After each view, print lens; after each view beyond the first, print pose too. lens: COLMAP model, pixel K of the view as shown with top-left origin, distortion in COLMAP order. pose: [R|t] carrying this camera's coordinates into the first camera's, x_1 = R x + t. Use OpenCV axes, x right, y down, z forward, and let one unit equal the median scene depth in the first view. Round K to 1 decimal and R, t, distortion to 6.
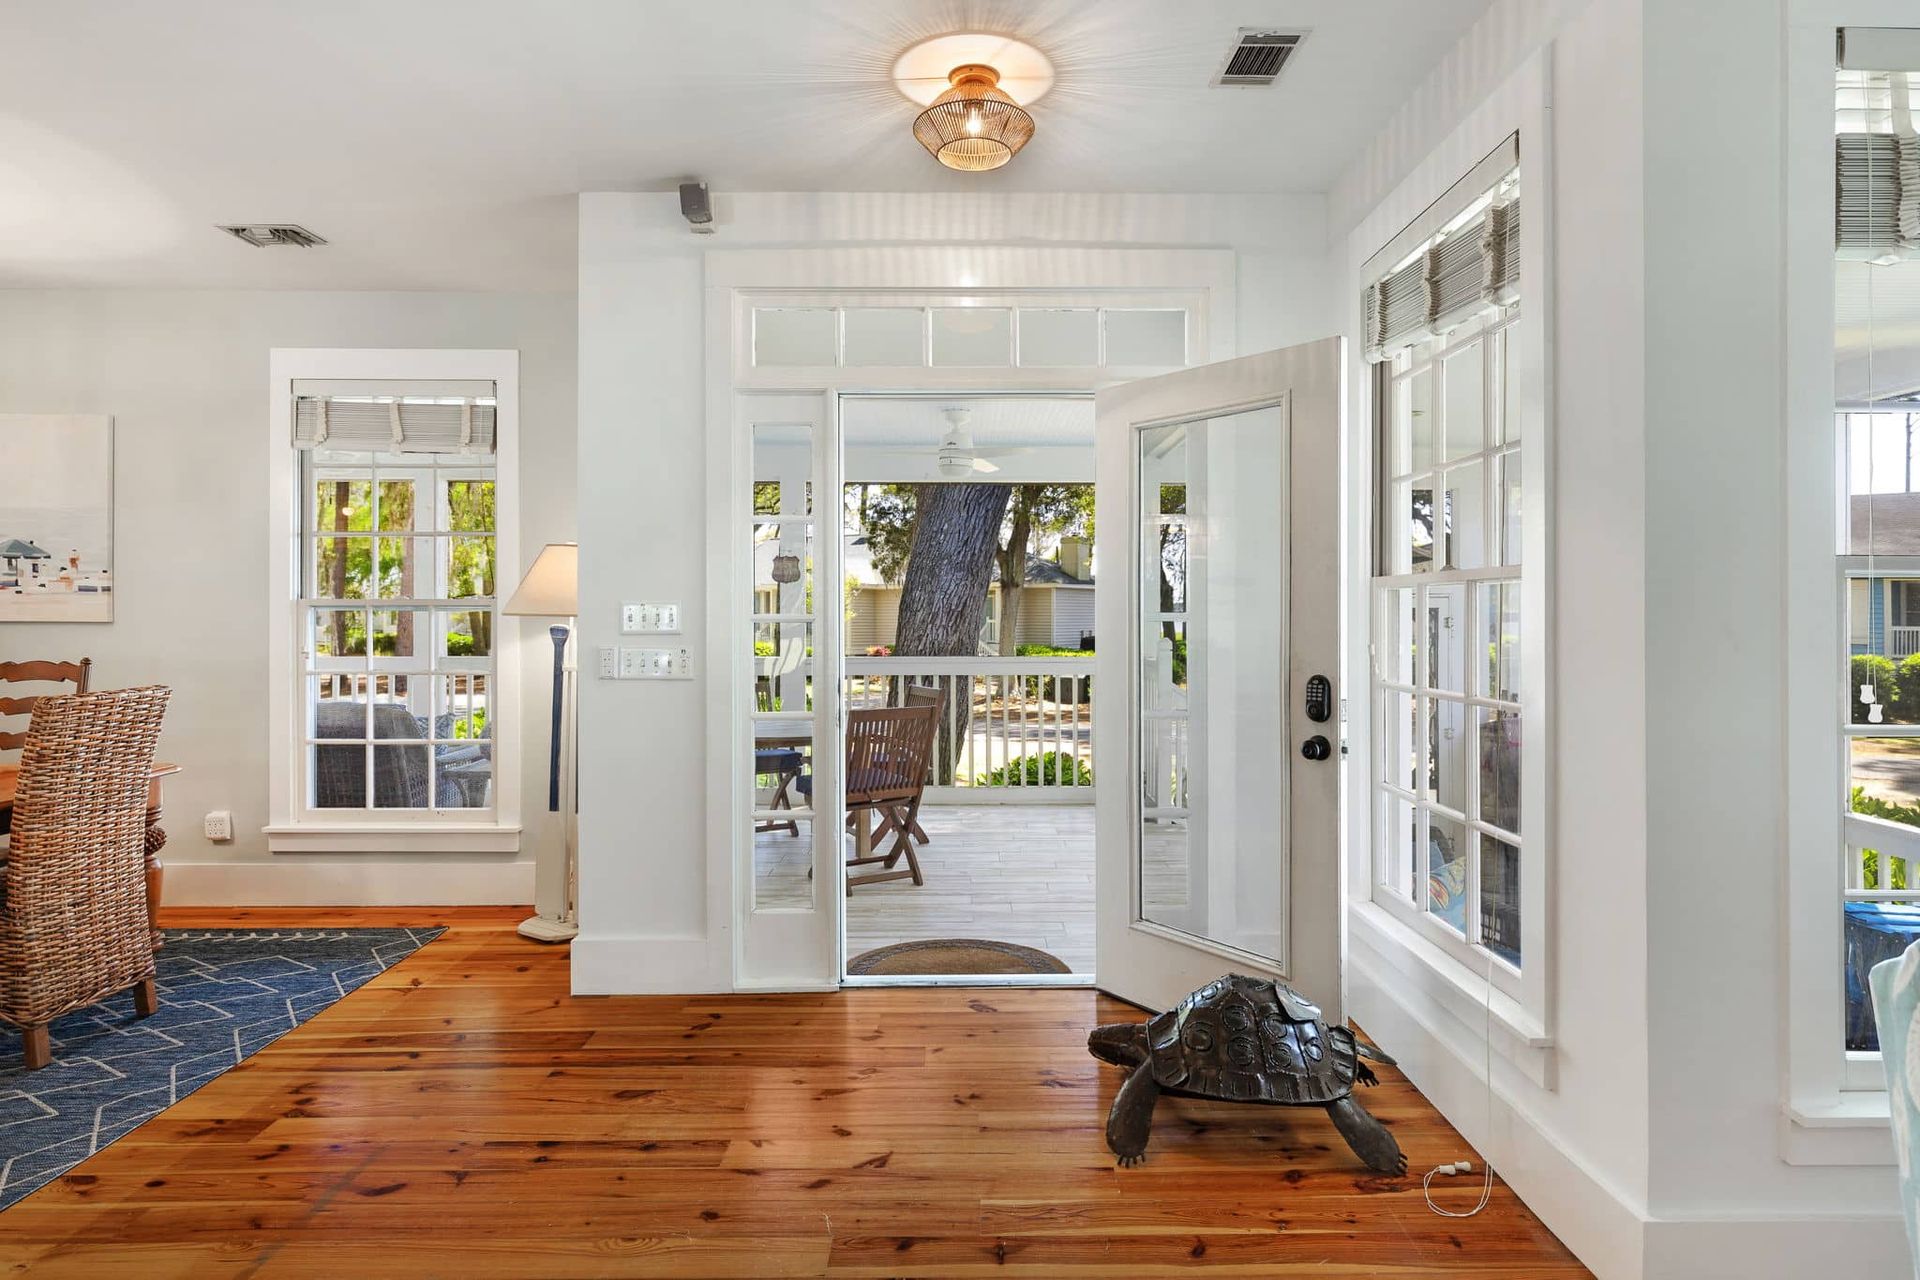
lens RADIAL K [[1024.0, 0, 957.9], [0, 1024.0, 619.4], [0, 0, 1]] dist [0.004973, 0.000476]
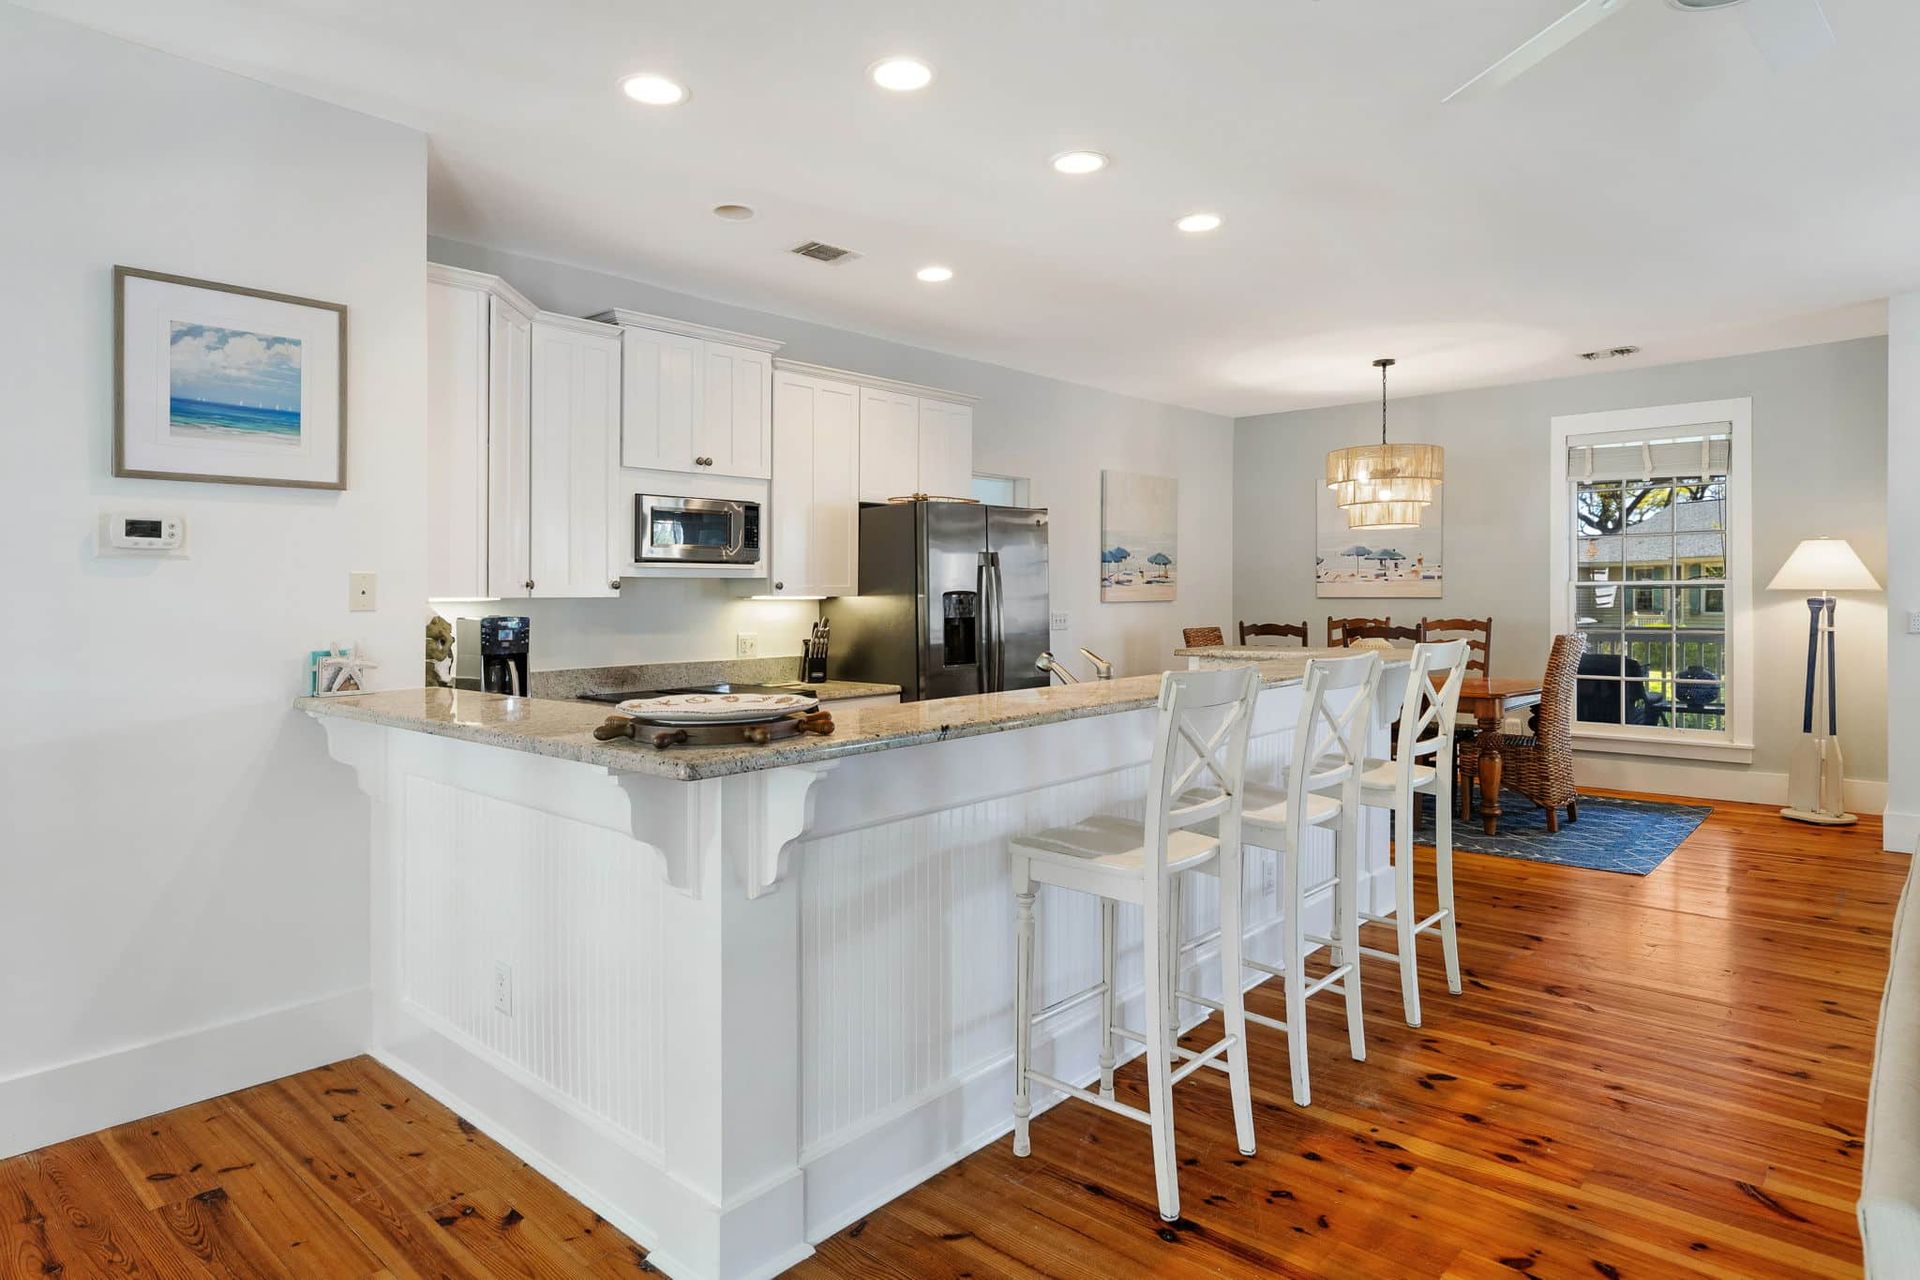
lens RADIAL K [[1054.6, 0, 965.2], [0, 1054.6, 612.1], [0, 0, 1]] dist [-0.007227, 0.004830]
pose [[0.729565, 0.004768, -0.683895, -0.307515], [0.002629, 0.999949, 0.009776, 0.010008], [0.683906, -0.008931, 0.729515, -0.968959]]
